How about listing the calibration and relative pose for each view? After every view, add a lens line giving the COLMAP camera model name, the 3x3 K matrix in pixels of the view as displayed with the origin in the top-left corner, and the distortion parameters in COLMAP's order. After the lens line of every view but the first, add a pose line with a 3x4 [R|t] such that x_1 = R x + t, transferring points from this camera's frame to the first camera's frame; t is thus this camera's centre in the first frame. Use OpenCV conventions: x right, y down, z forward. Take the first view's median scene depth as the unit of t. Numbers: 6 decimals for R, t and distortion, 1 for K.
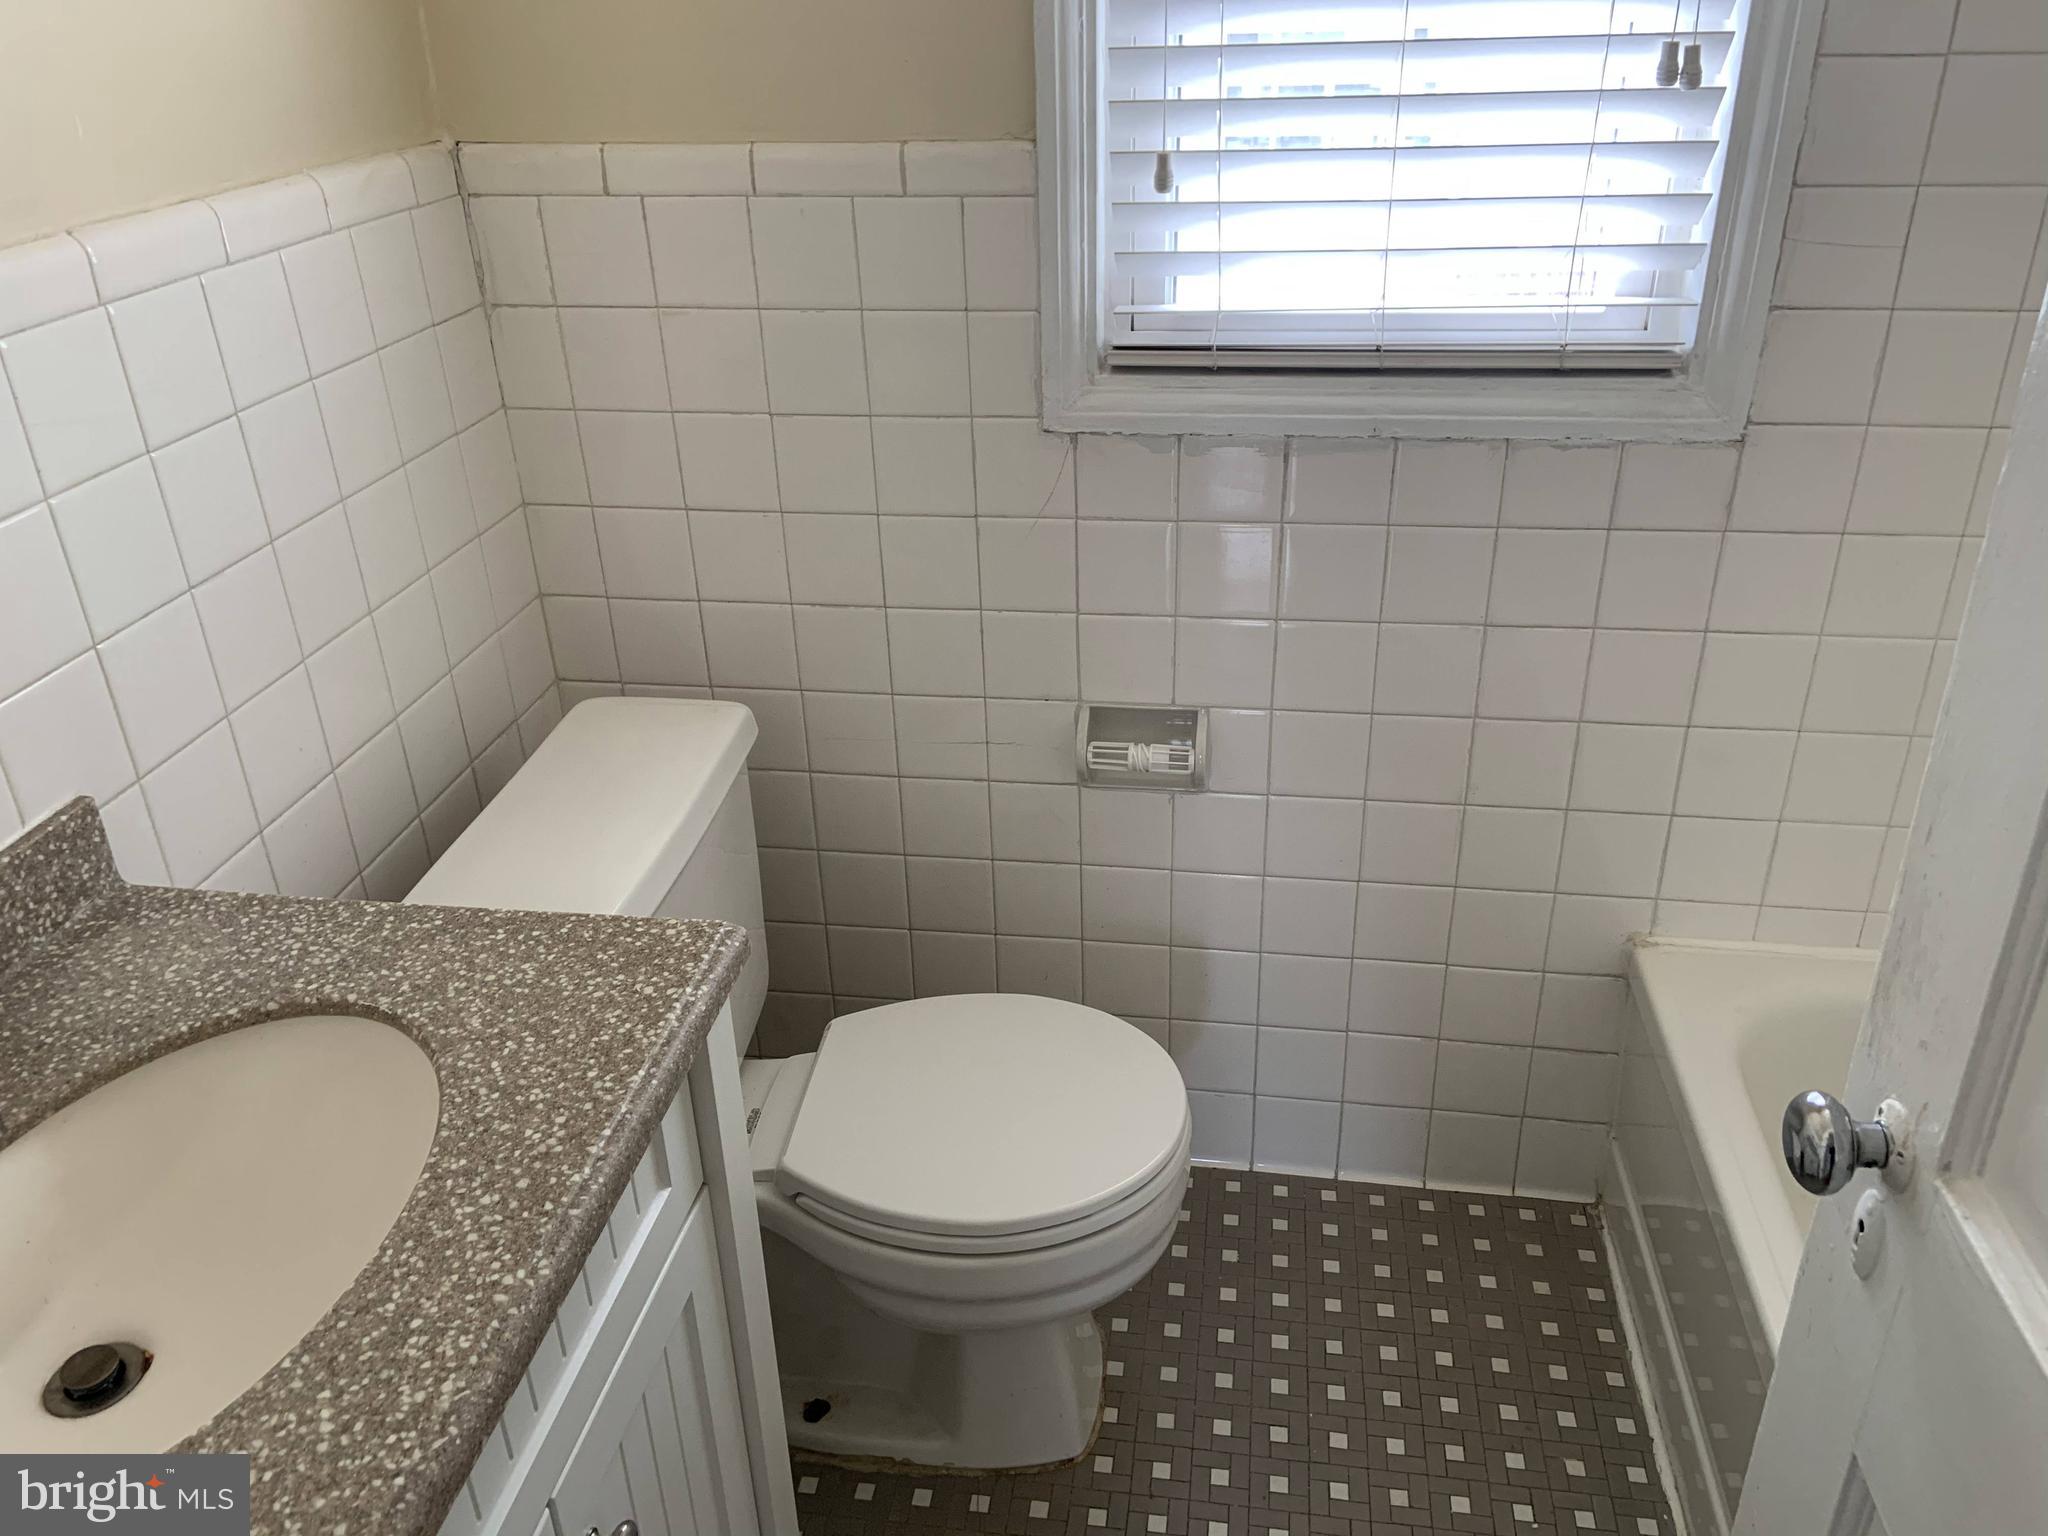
lens RADIAL K [[1559.5, 0, 1043.5], [0, 1559.5, 739.1], [0, 0, 1]] dist [0.124215, -0.150156]
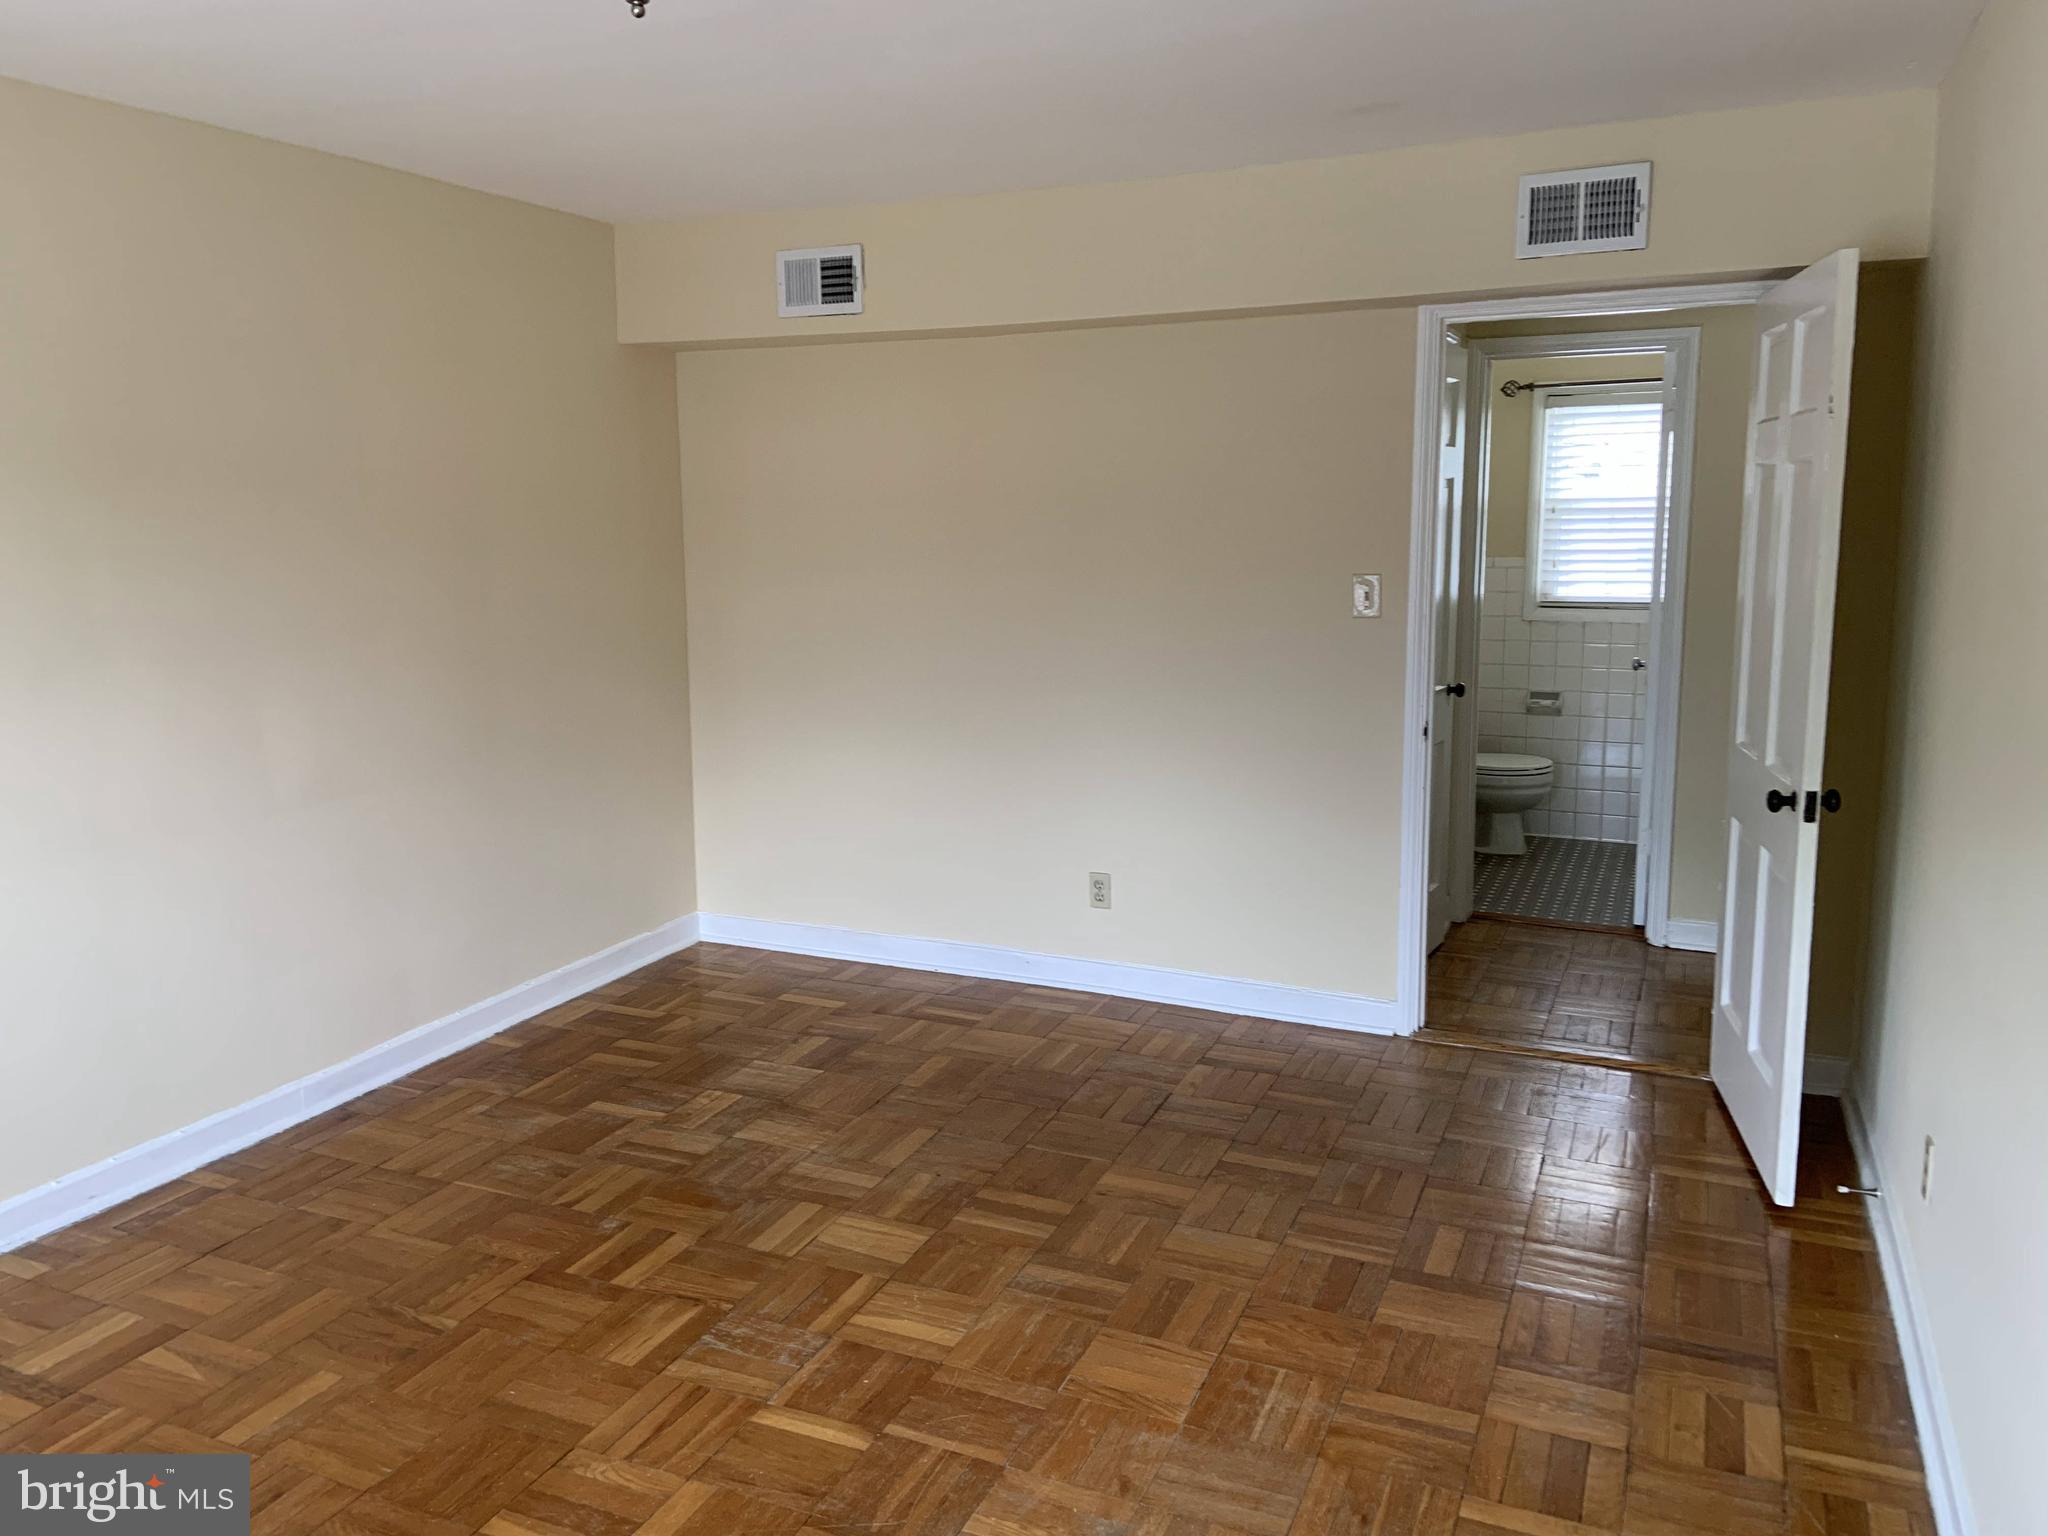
lens RADIAL K [[1559.5, 0, 981.0], [0, 1559.5, 742.2], [0, 0, 1]] dist [0.124215, -0.150156]
pose [[0.956759, 0.053844, -0.285854, -0.172759], [-0.137813, 0.949332, -0.282447, 1.624338], [0.256162, 0.309628, 0.915703, -3.402654]]
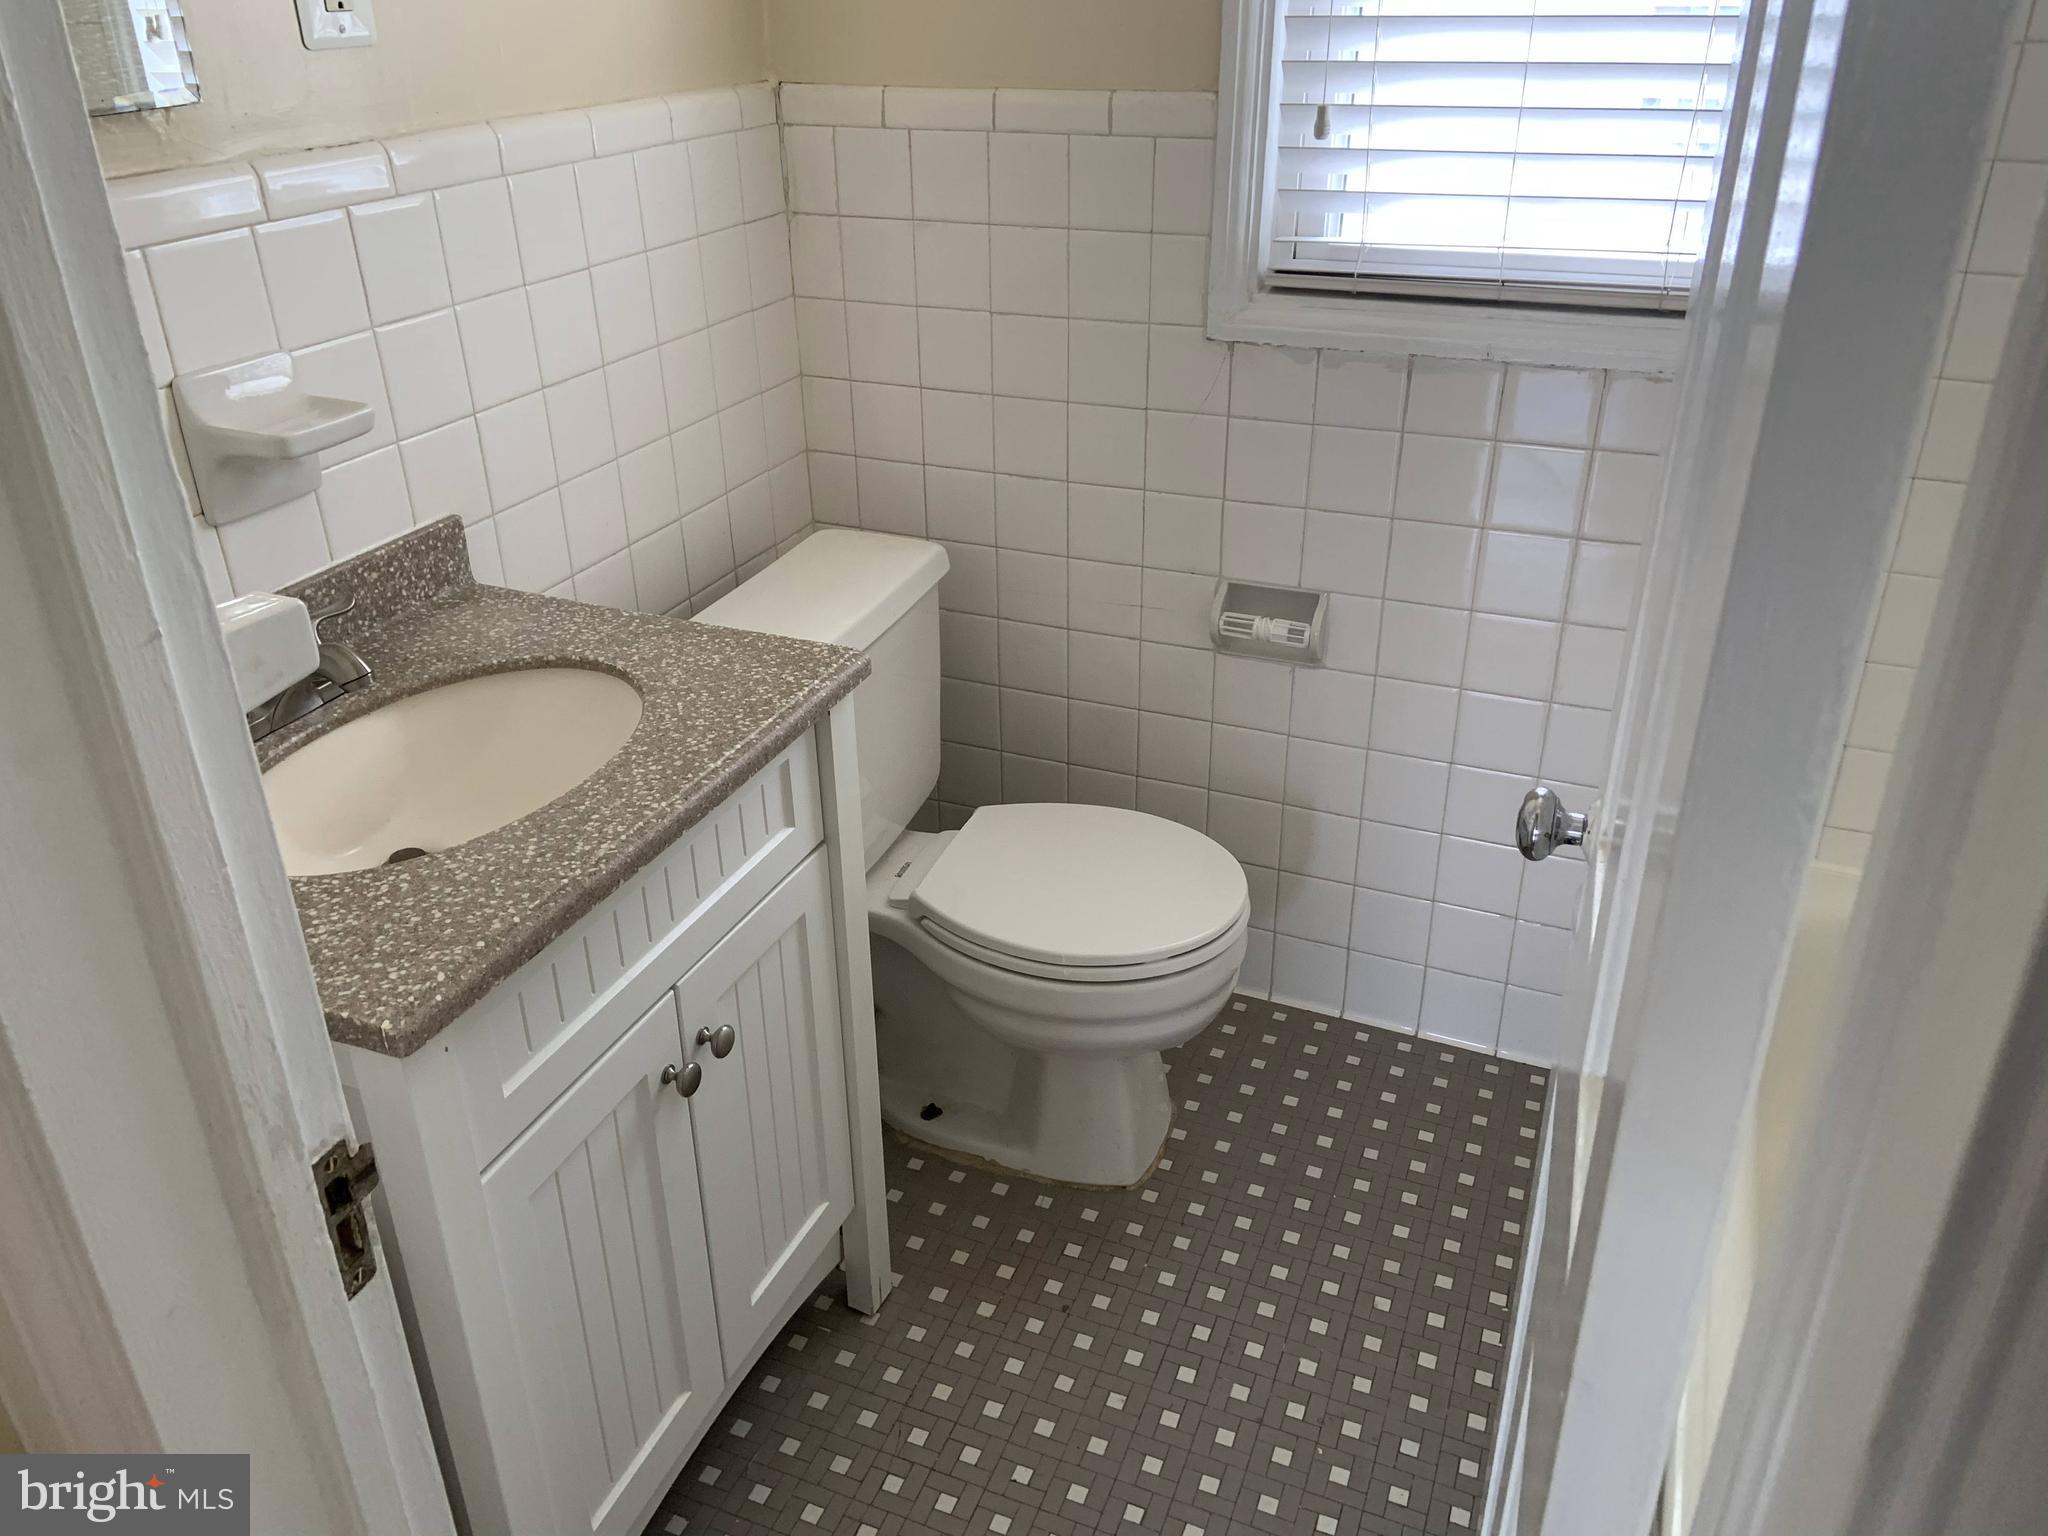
lens RADIAL K [[1559.5, 0, 1018.6], [0, 1559.5, 736.9], [0, 0, 1]] dist [0.124215, -0.150156]
pose [[0.967581, 0.125078, -0.219416, 0.171200], [-0.123925, 0.992108, 0.019067, 0.104810], [0.220069, 0.008743, 0.975445, -0.210133]]
